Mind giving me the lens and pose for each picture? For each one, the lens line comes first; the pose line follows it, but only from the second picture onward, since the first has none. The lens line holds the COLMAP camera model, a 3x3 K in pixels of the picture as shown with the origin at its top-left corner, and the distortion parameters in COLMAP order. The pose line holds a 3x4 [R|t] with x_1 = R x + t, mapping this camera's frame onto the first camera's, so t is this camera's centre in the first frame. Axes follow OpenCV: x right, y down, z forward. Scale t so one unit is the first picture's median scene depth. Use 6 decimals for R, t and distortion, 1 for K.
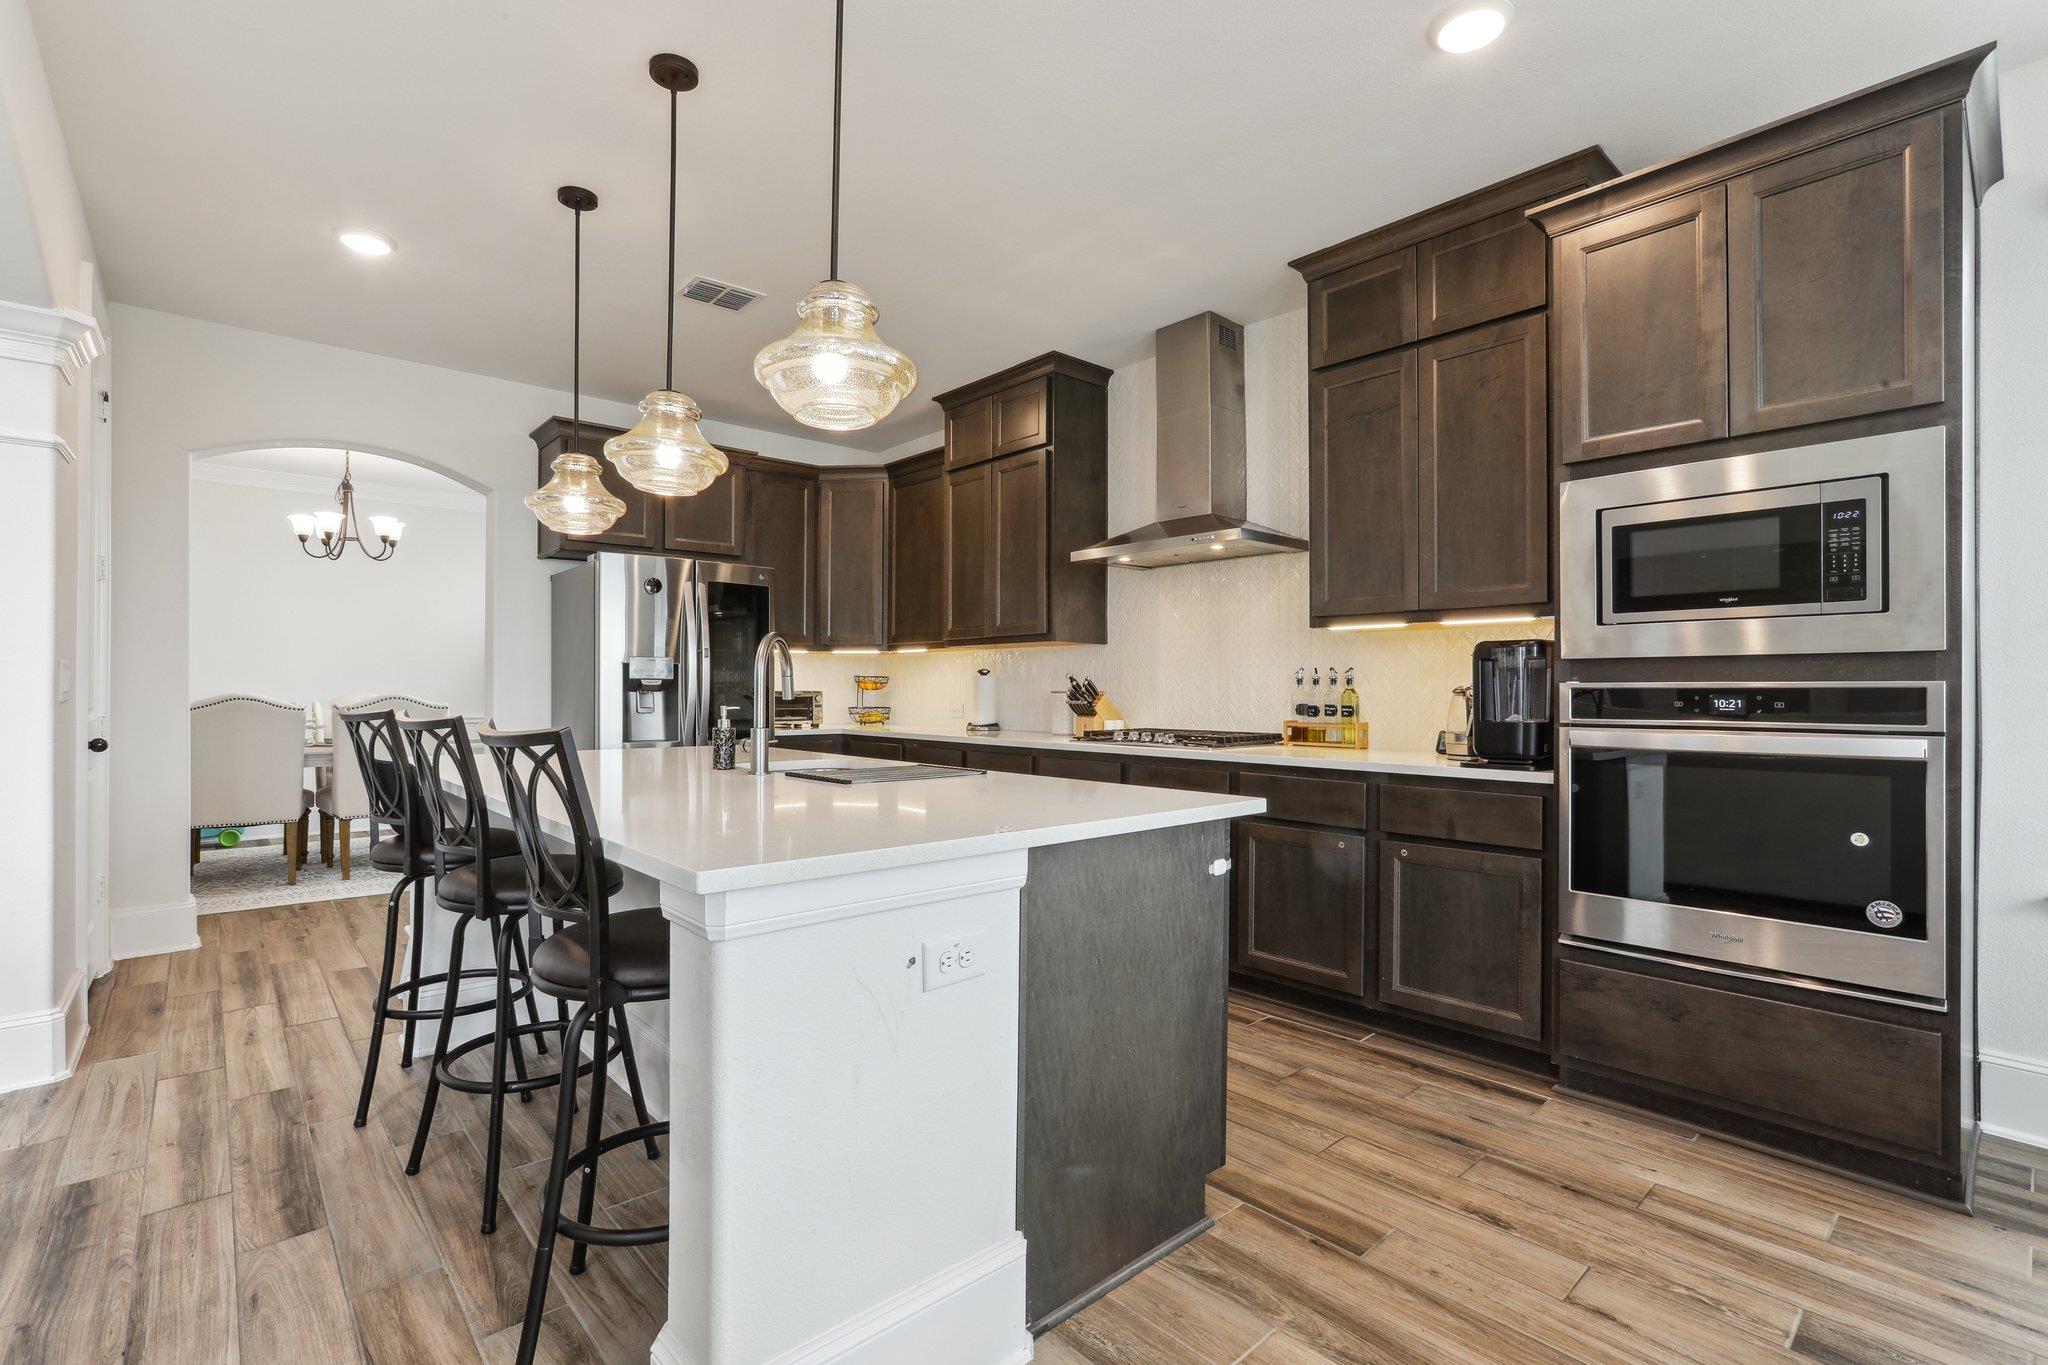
lens RADIAL K [[918.2, 0, 1029.9], [0, 918.2, 685.9], [0, 0, 1]] dist [-0.004558, 0.001557]
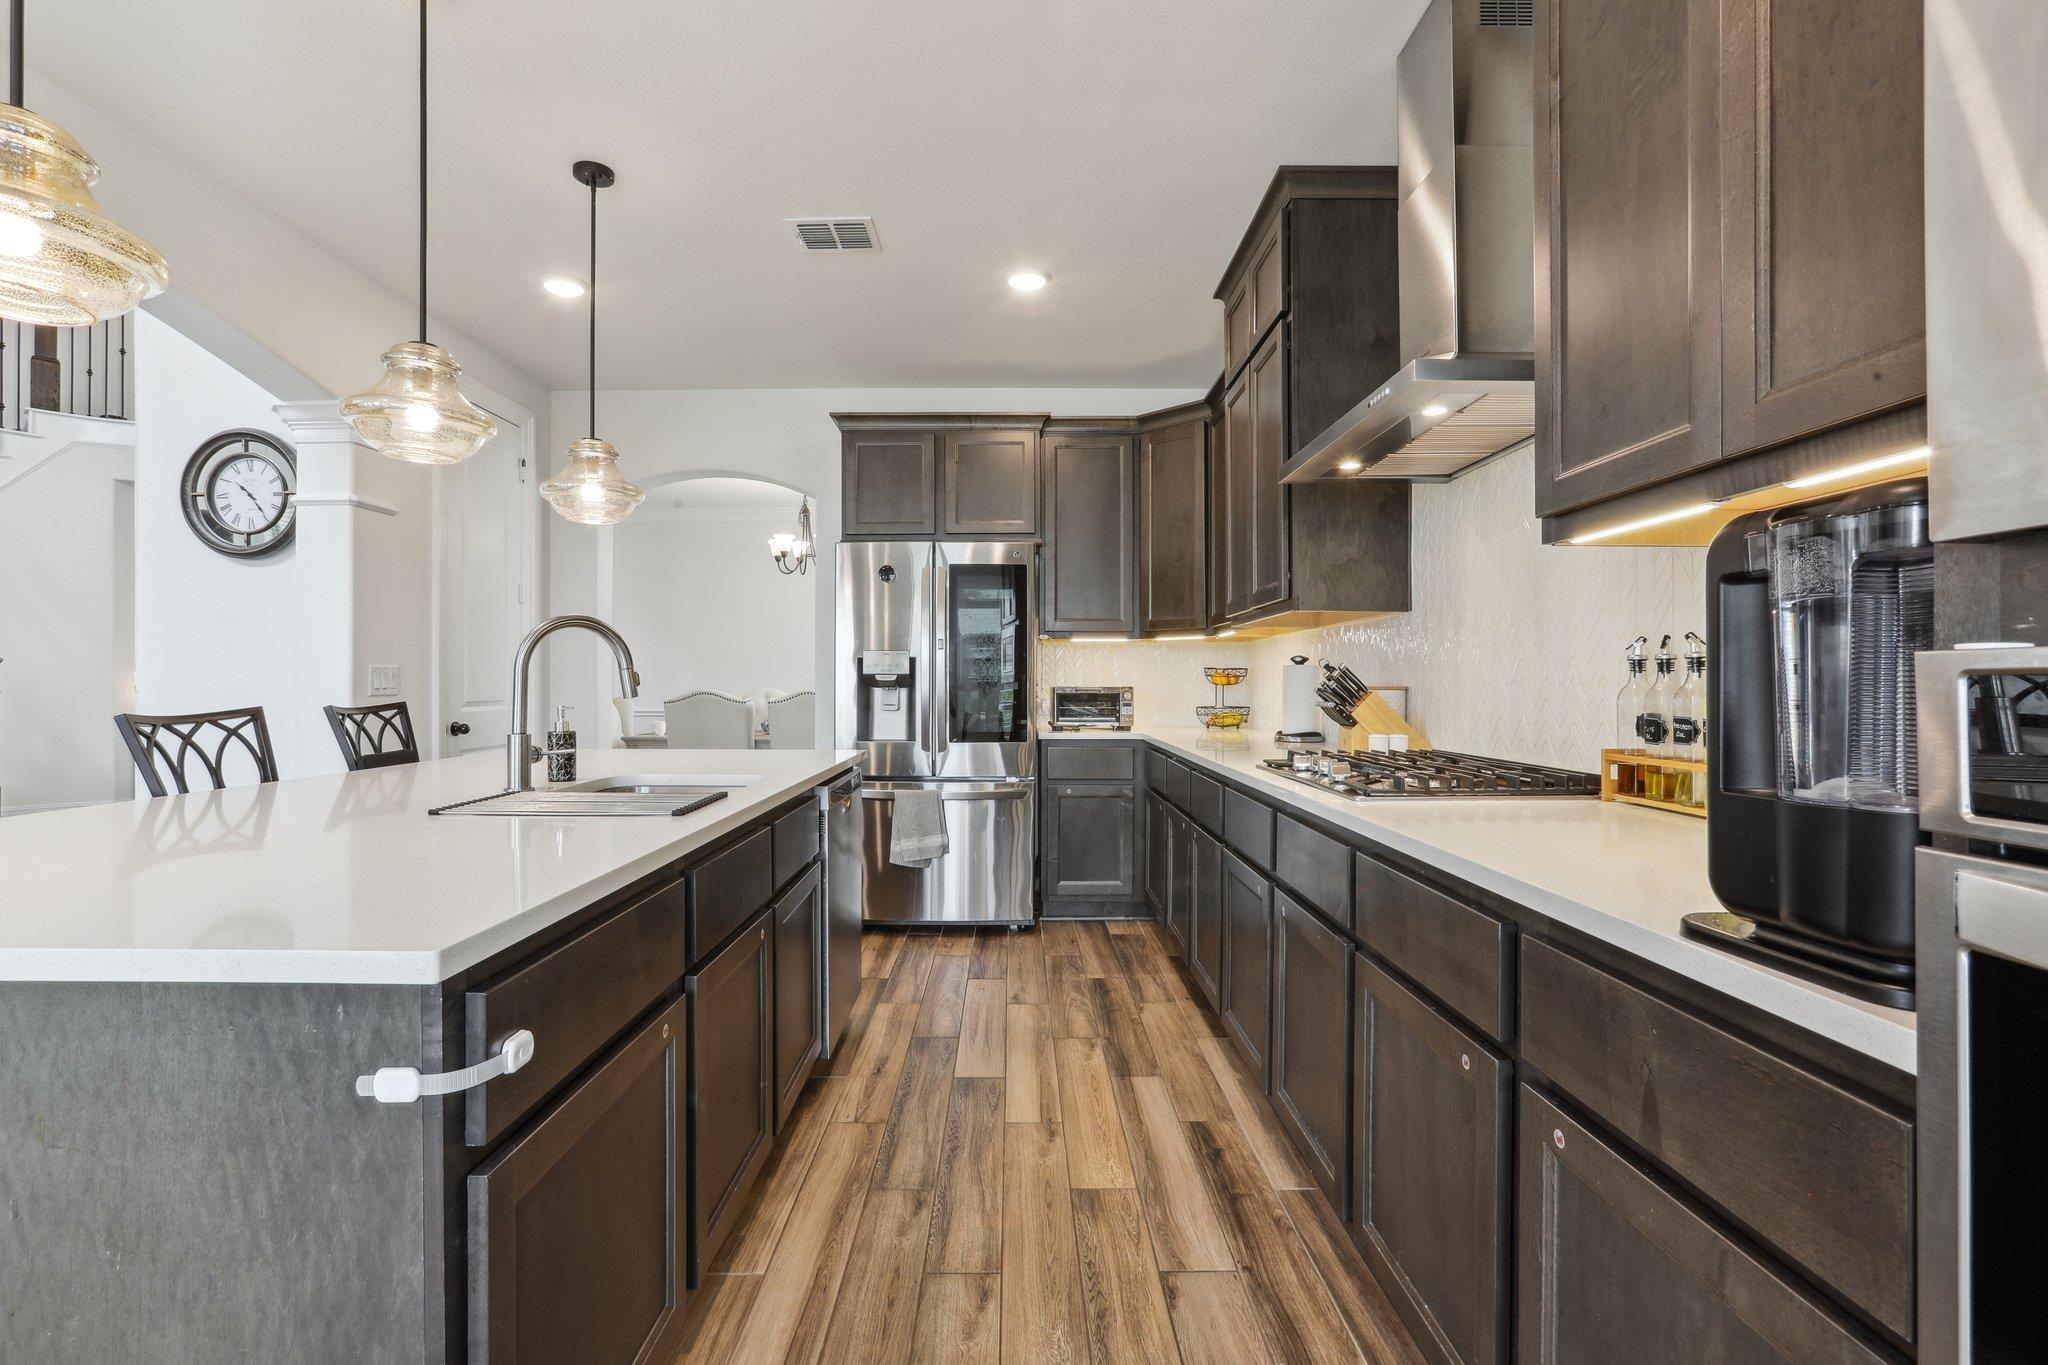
lens RADIAL K [[918.2, 0, 1011.5], [0, 918.2, 679.8], [0, 0, 1]] dist [-0.004558, 0.001557]
pose [[0.742395, -0.004383, -0.669948, 0.578909], [0.003151, 0.999990, -0.003051, 0.003916], [0.669955, 0.000154, 0.742401, 0.697928]]
